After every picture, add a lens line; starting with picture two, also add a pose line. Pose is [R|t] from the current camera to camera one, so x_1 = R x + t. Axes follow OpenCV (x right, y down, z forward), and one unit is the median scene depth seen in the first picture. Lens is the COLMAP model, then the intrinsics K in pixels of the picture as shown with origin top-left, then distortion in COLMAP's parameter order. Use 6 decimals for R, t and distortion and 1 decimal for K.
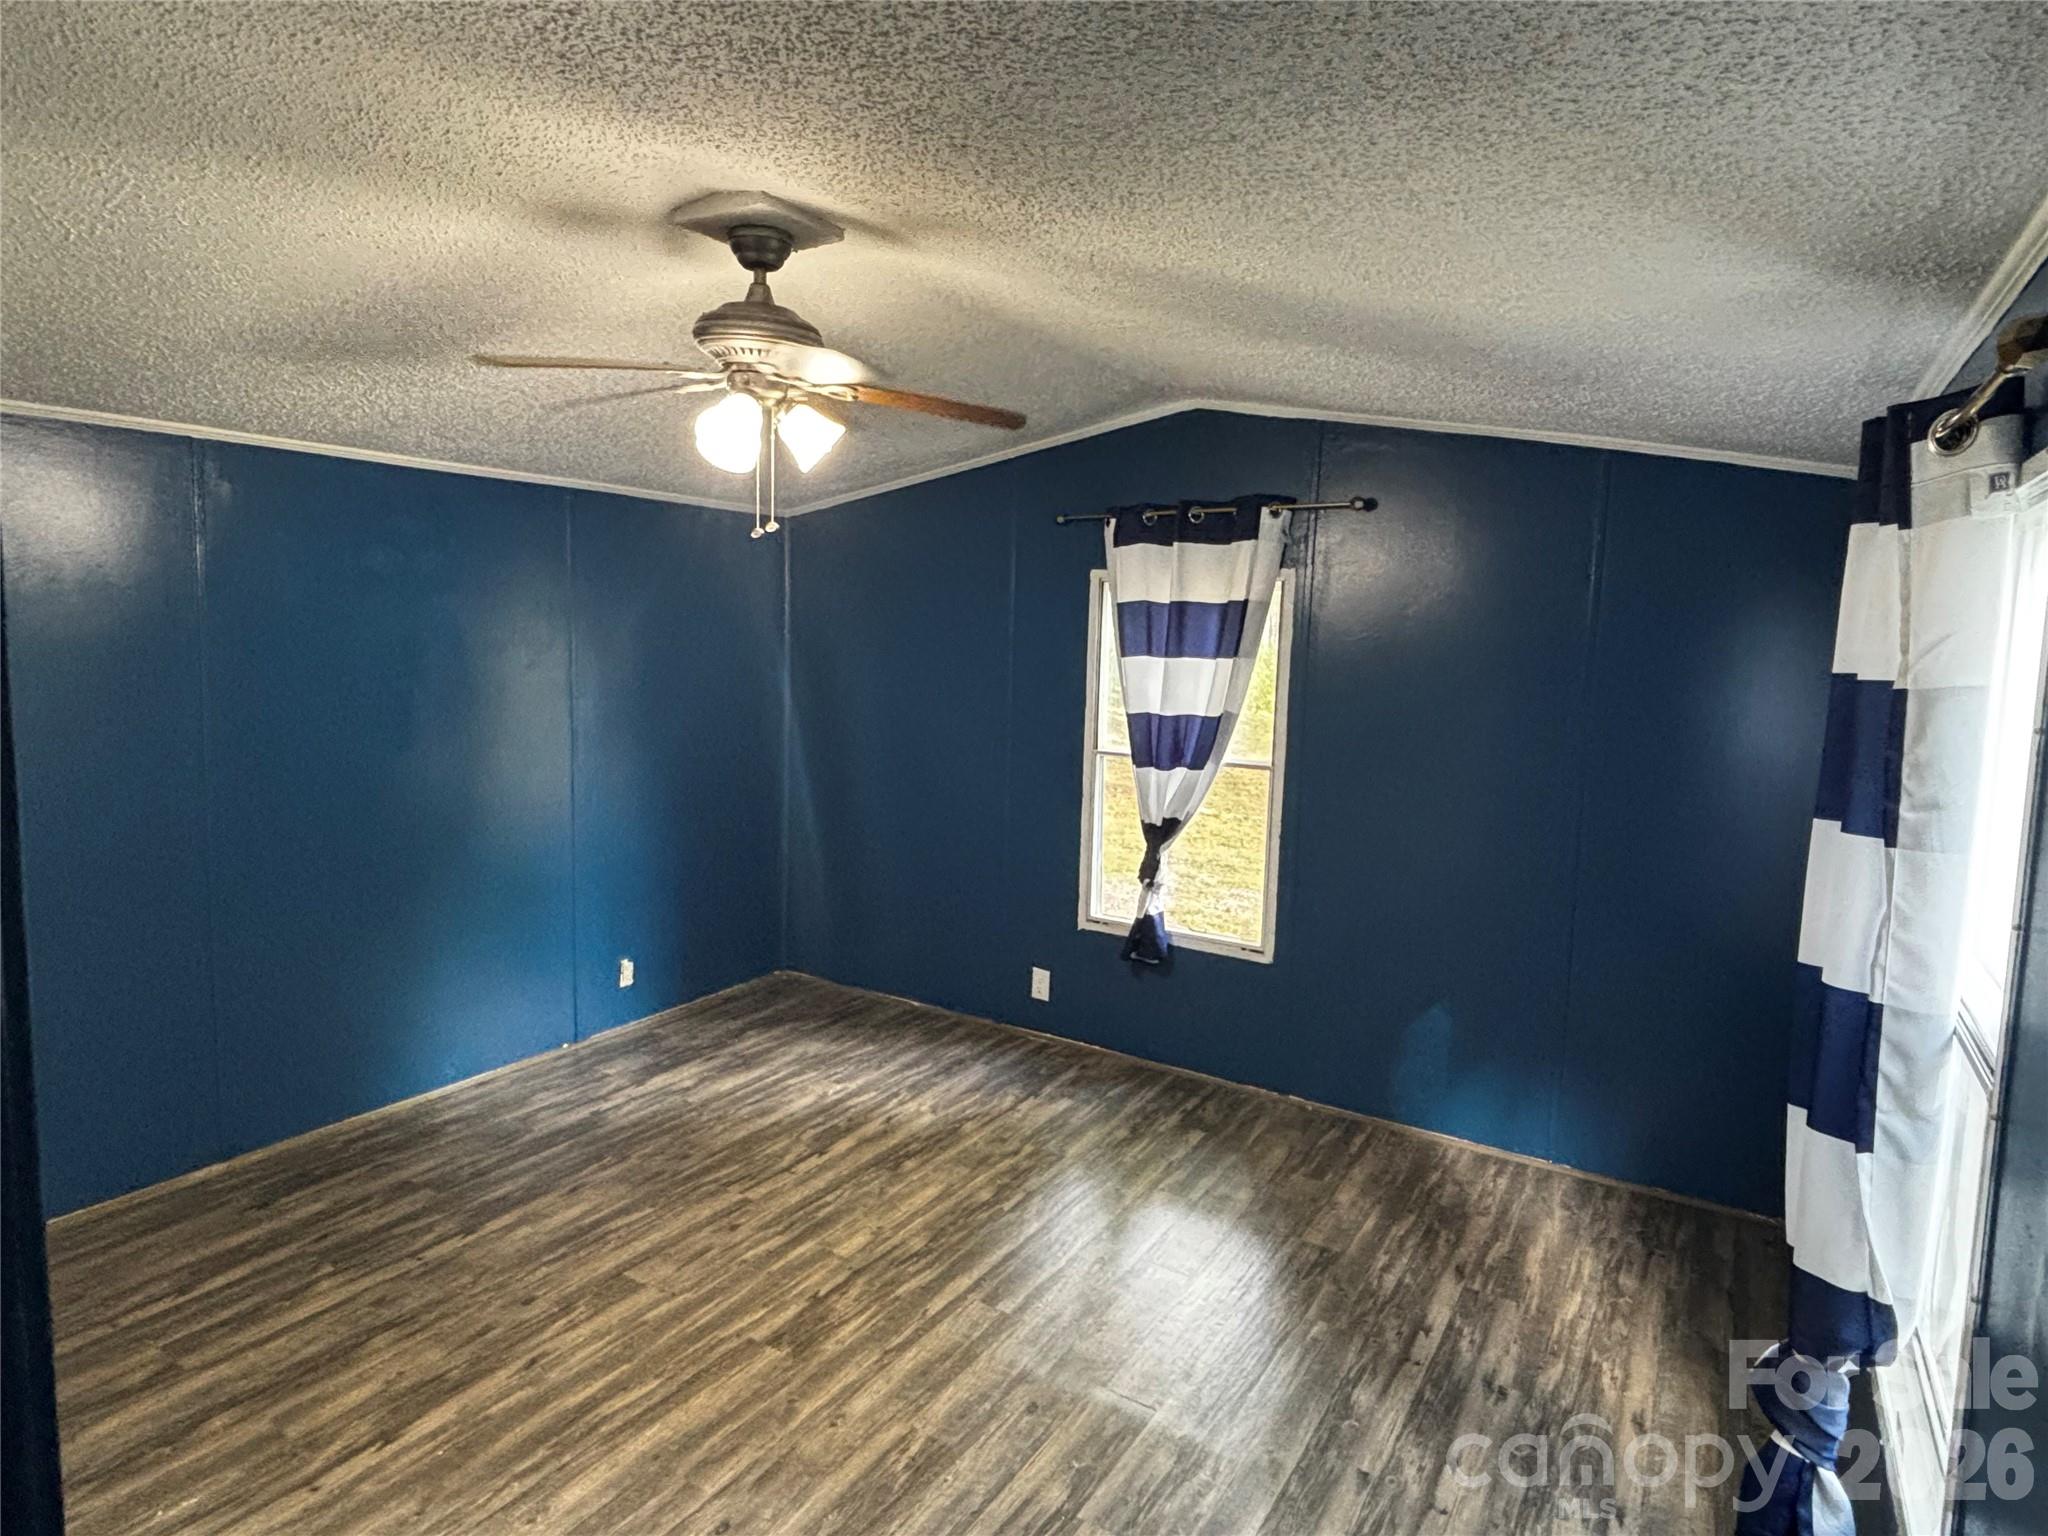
lens RADIAL K [[1161.9, 0, 1021.9], [0, 1161.9, 762.2], [0, 0, 1]] dist [0.013853, -0.017195]
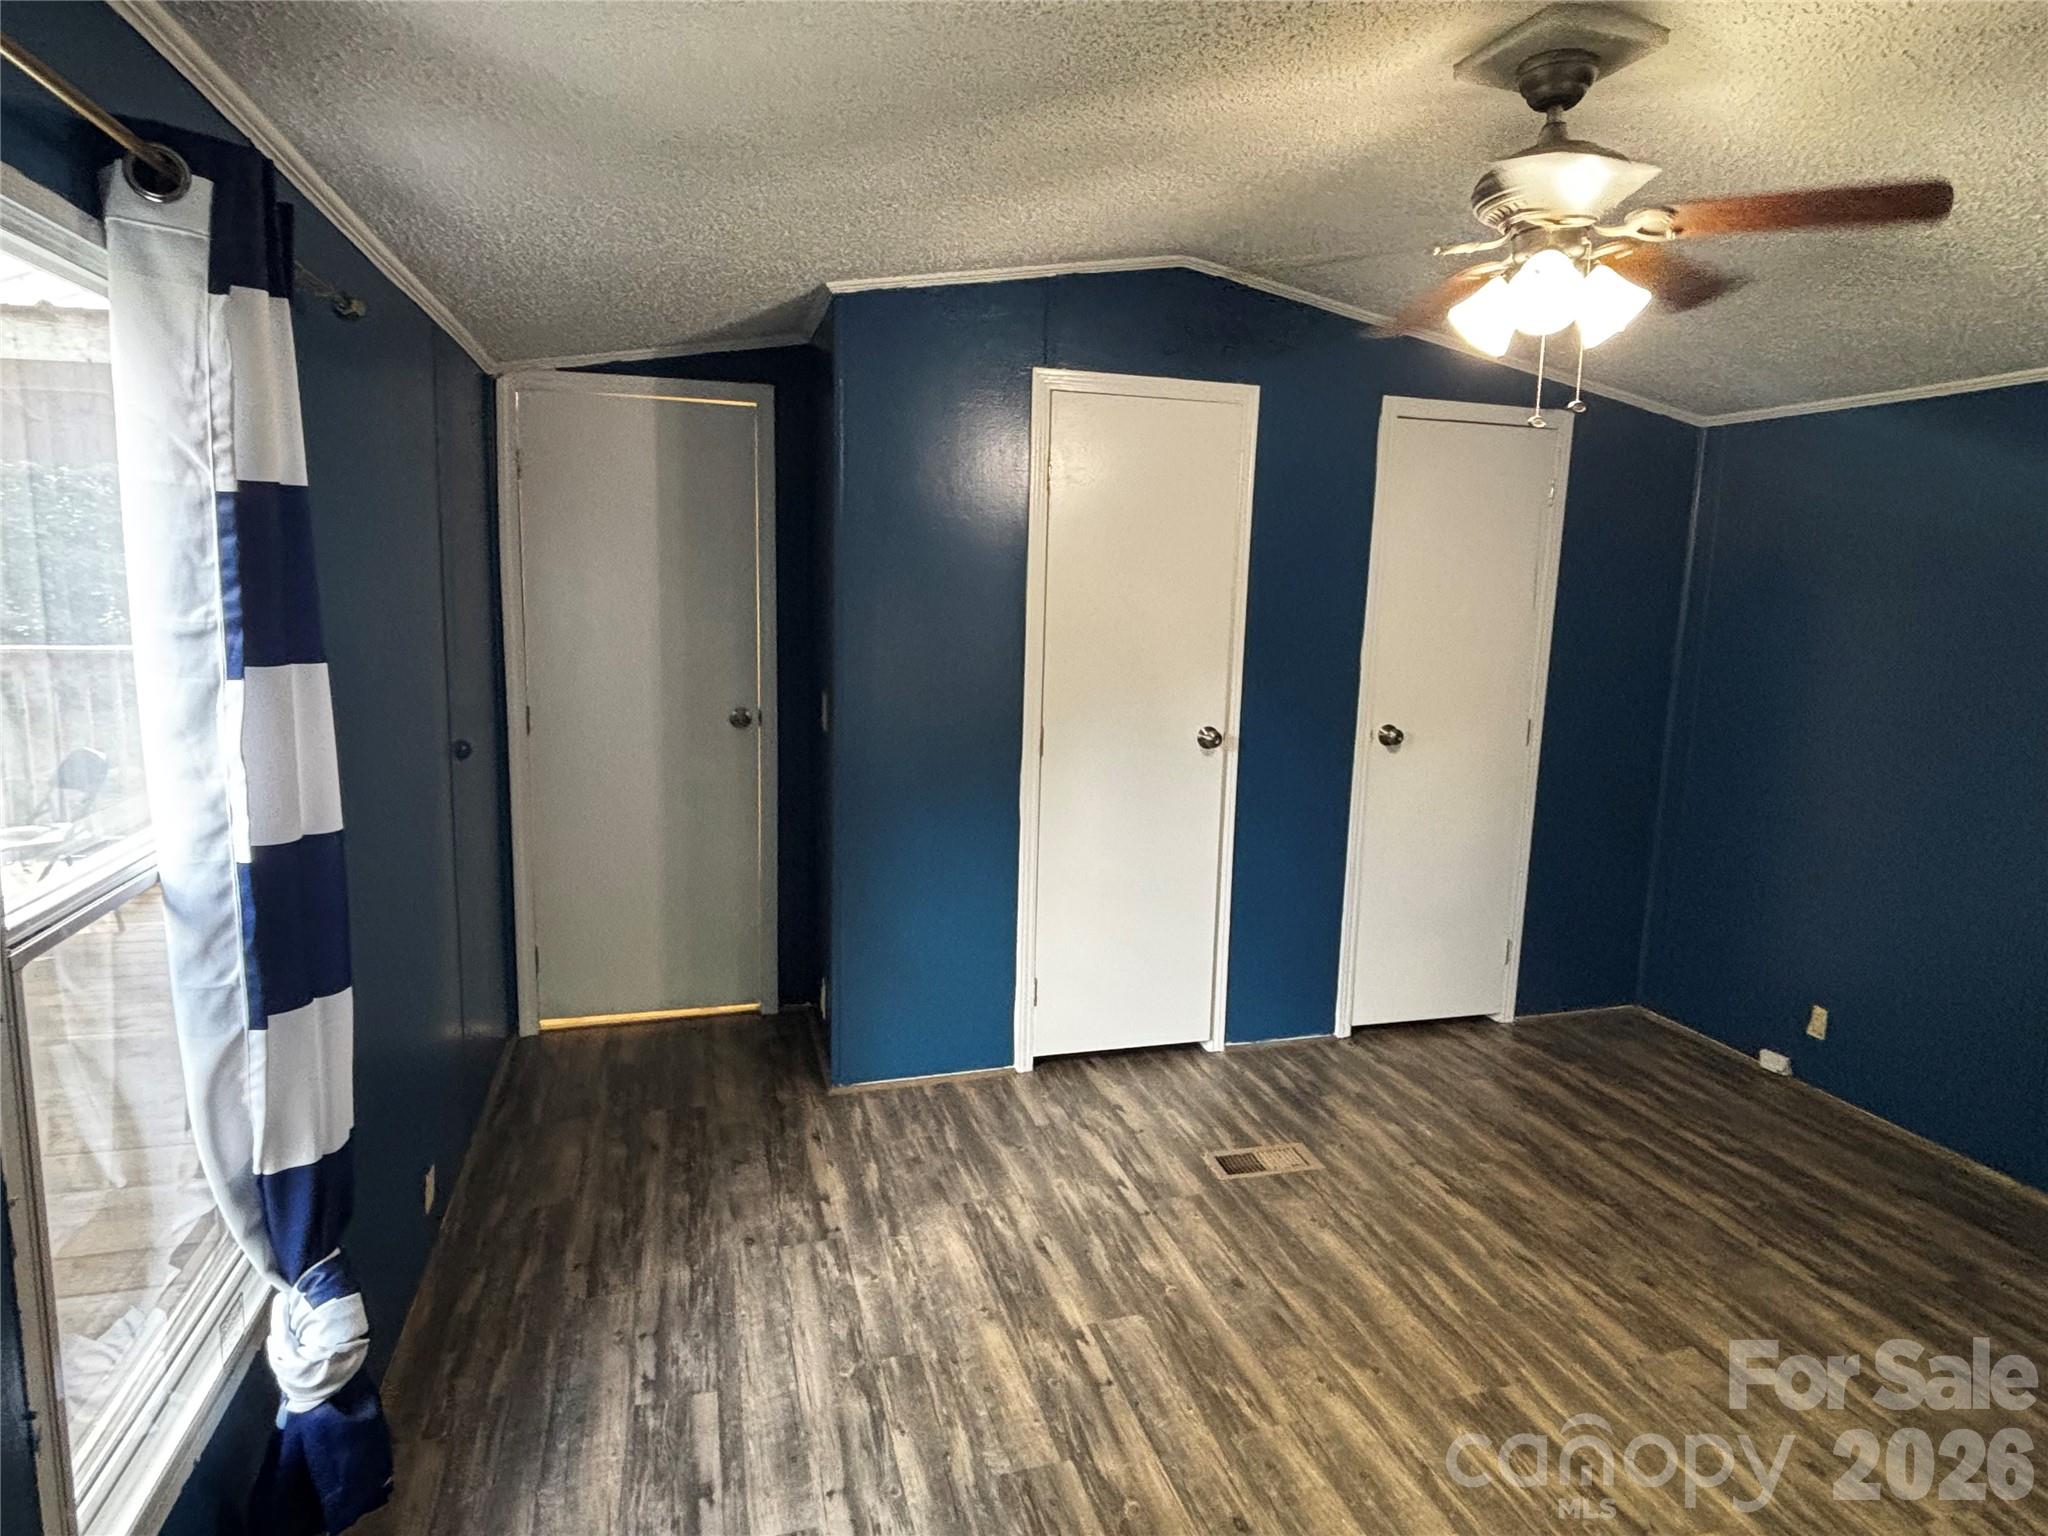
lens RADIAL K [[1161.9, 0, 1025.0], [0, 1161.9, 763.3], [0, 0, 1]] dist [0.013853, -0.017195]
pose [[-0.662131, 0.074873, -0.745639, 0.616806], [-0.136185, 0.966406, 0.217975, -0.081148], [0.736910, 0.245873, -0.629690, 1.203197]]
